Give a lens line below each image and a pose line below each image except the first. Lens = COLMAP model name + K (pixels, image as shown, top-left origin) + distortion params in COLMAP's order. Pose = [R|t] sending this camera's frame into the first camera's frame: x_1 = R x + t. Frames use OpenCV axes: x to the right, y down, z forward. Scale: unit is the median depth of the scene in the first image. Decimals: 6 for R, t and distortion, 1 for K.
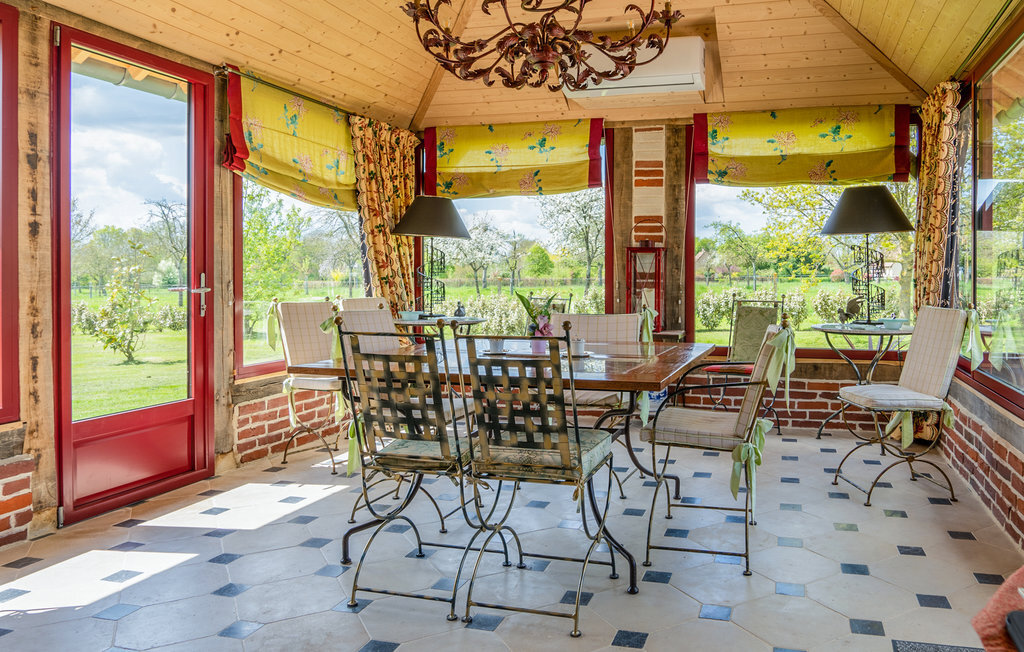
lens RADIAL K [[674.6, 0, 512.6], [0, 674.6, 285.2], [0, 0, 1]] dist [-0.006816, -0.002427]
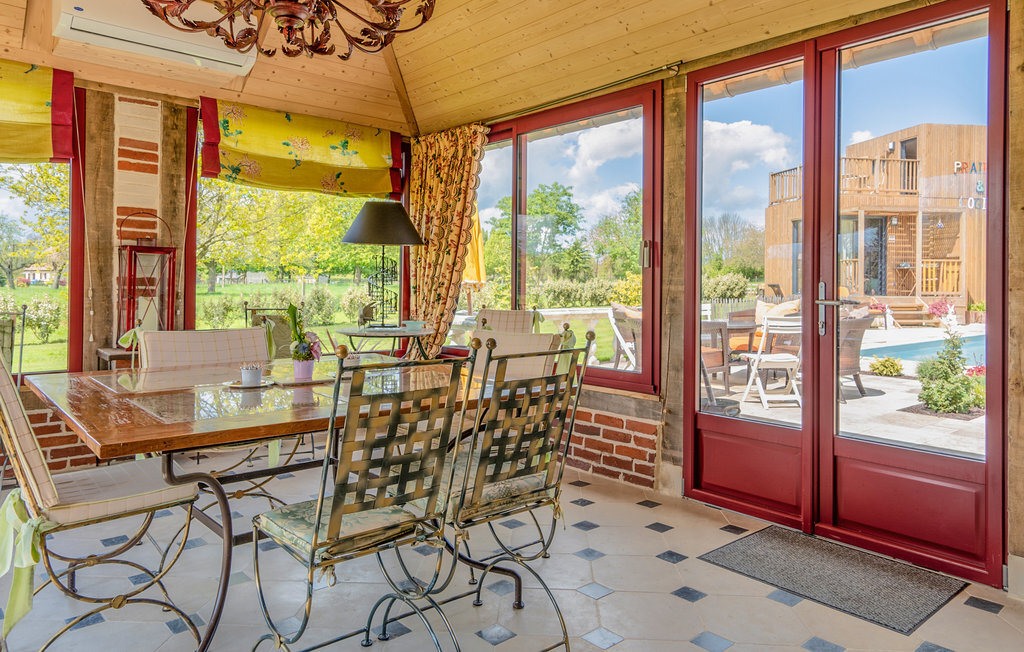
lens RADIAL K [[691.7, 0, 512.5], [0, 691.7, 286.0], [0, 0, 1]] dist [0.035708, 0.002862]
pose [[0.575301, 0.001365, 0.817940, -0.242663], [0.004371, 0.999979, -0.004744, -0.002667], [-0.817930, 0.006305, 0.575283, 0.154286]]
